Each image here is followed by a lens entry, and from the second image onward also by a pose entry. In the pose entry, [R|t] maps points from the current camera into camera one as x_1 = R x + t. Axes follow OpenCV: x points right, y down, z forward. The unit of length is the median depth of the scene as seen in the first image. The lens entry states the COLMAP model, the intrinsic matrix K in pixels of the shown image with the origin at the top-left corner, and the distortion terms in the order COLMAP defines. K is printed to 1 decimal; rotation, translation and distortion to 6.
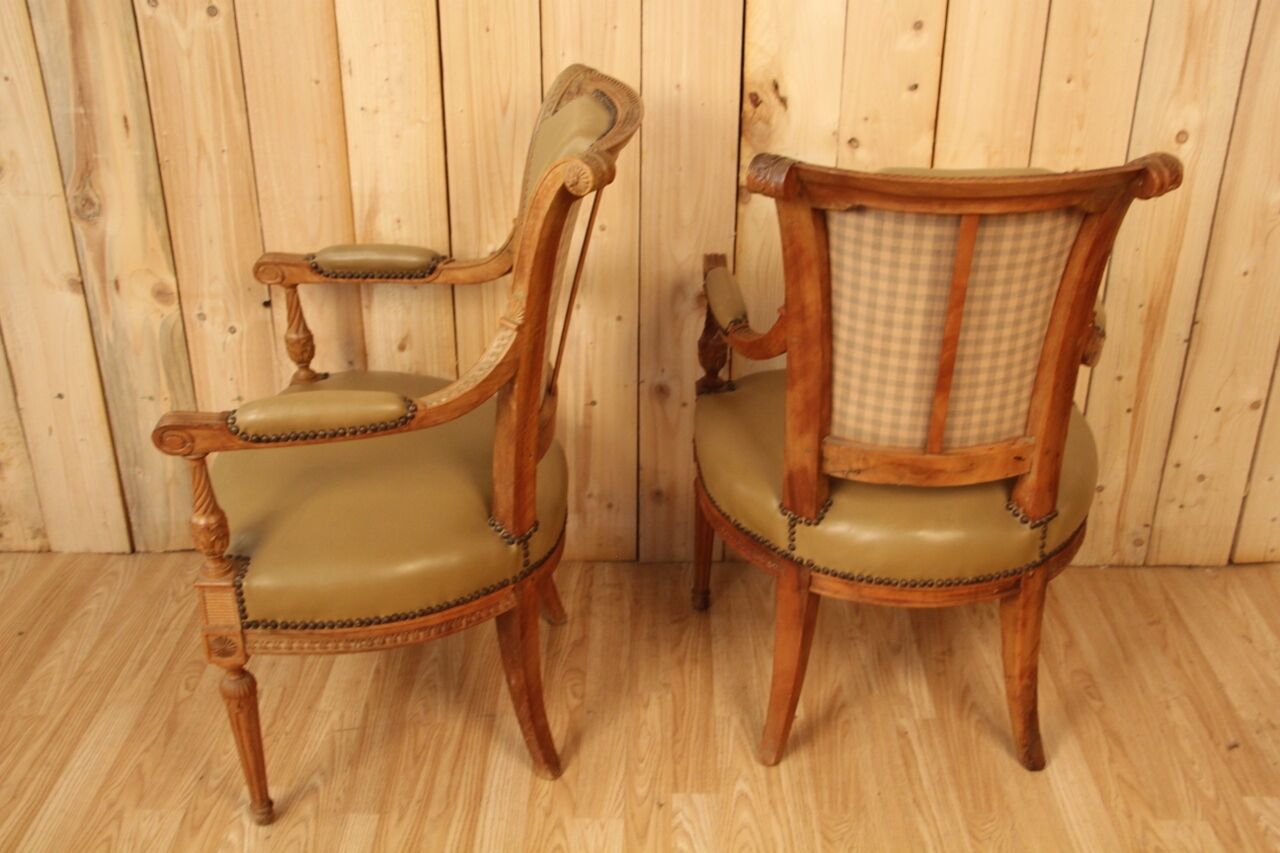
lens RADIAL K [[1380.3, 0, 640.0], [0, 1380.3, 426.5], [0, 0, 1]] dist [-0.111649, 0.303079]
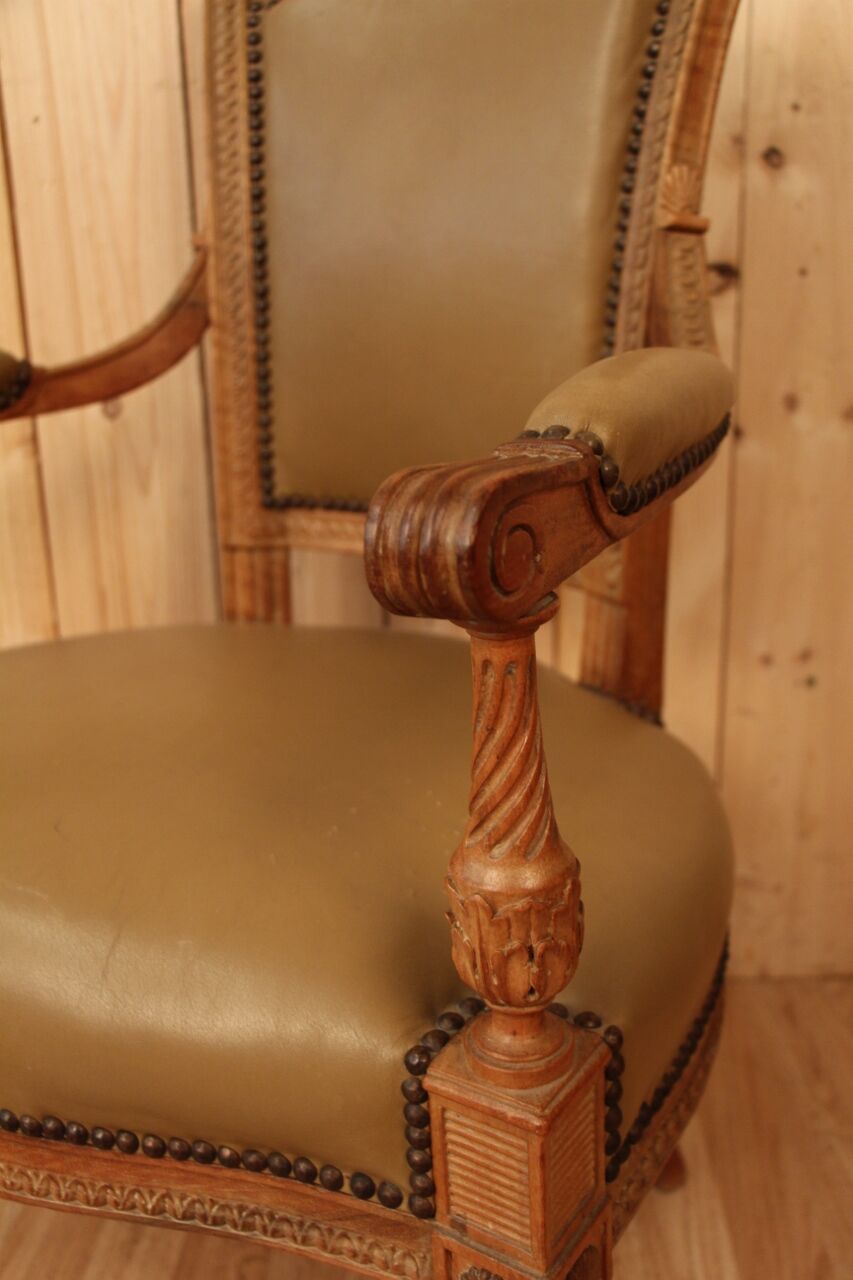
lens RADIAL K [[1226.2, 0, 426.5], [0, 1226.2, 640.0], [0, 0, 1]] dist [-0.160598, 0.223071]
pose [[0.999356, -0.025598, -0.025154, 0.029496], [0.020742, 0.983950, -0.177237, 0.056351], [0.029287, 0.176601, 0.983847, 0.587557]]
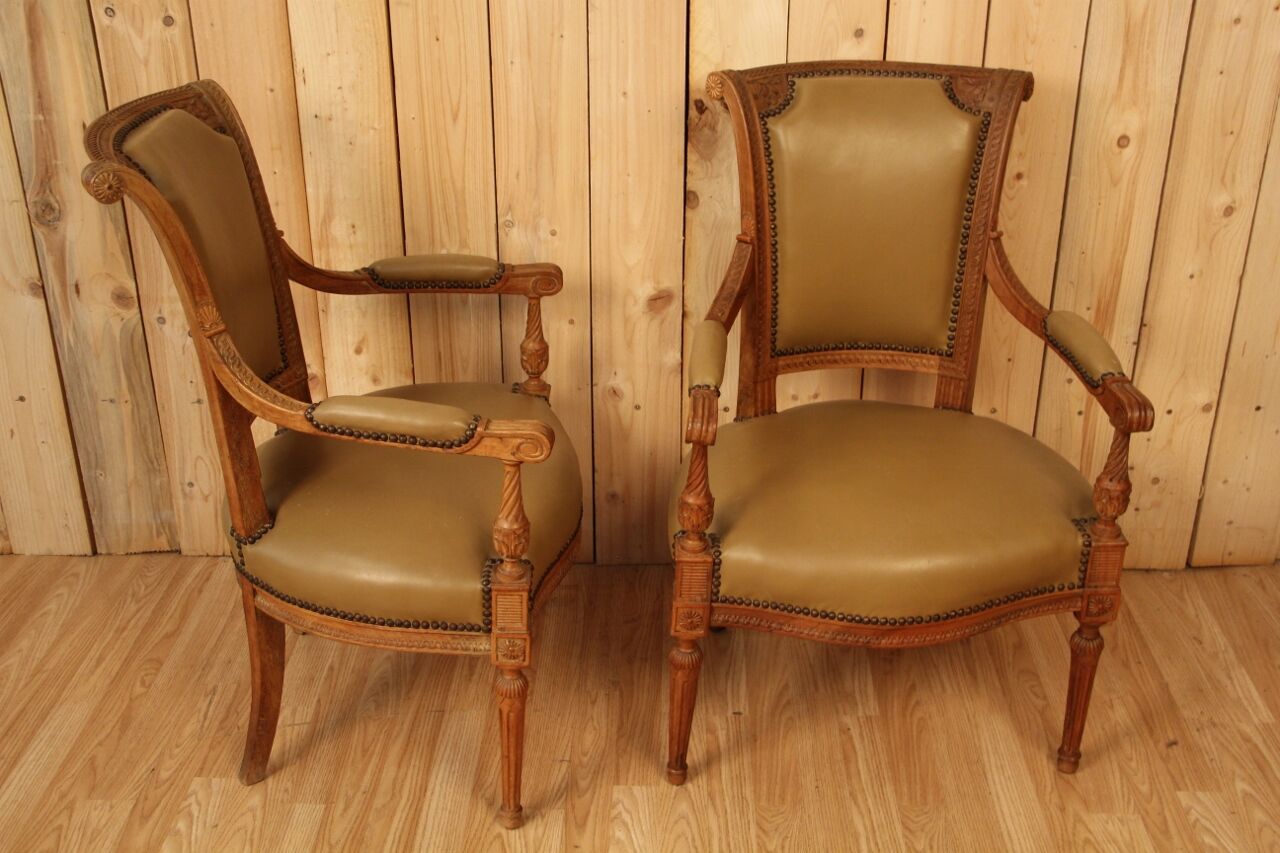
lens RADIAL K [[1454.0, 0, 637.4], [0, 1454.0, 427.2], [0, 0, 1]] dist [-0.092426, 0.346798]
pose [[0.999920, 0.000180, -0.012673, 0.051015], [-0.000336, 0.999923, -0.012378, 0.013337], [0.012670, 0.012381, 0.999843, -0.073608]]
